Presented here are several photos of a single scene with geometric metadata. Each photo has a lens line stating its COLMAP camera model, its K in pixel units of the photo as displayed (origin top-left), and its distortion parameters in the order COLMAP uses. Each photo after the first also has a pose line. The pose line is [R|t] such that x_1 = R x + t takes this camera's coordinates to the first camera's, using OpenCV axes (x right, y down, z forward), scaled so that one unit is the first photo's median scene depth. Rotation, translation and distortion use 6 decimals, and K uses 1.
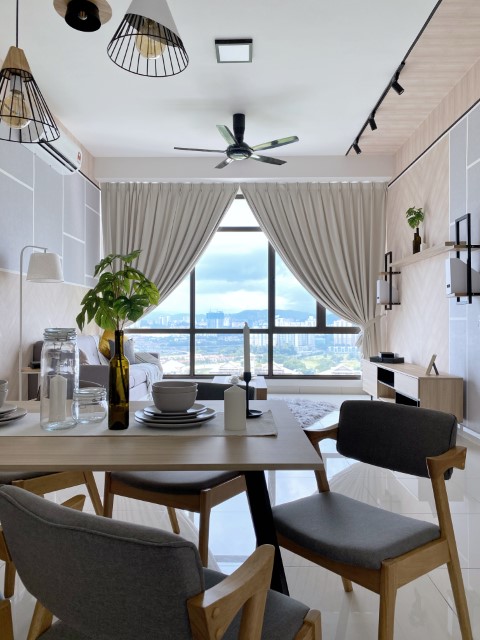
lens RADIAL K [[491.3, 0, 240.0], [0, 491.3, 320.0], [0, 0, 1]] dist [0.000952, 0.001459]
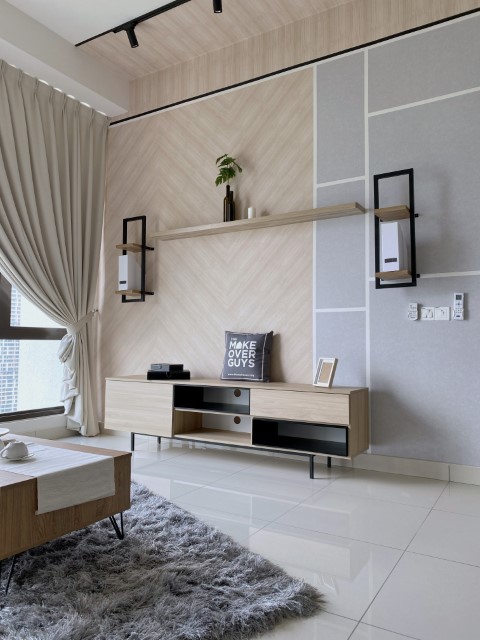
lens RADIAL K [[491.3, 0, 240.0], [0, 491.3, 320.0], [0, 0, 1]] dist [0.000952, 0.001459]
pose [[0.502237, 0.050315, 0.863265, -0.203624], [-0.007330, 0.998518, -0.053934, 0.039488], [-0.864699, 0.020760, 0.501862, 0.549295]]
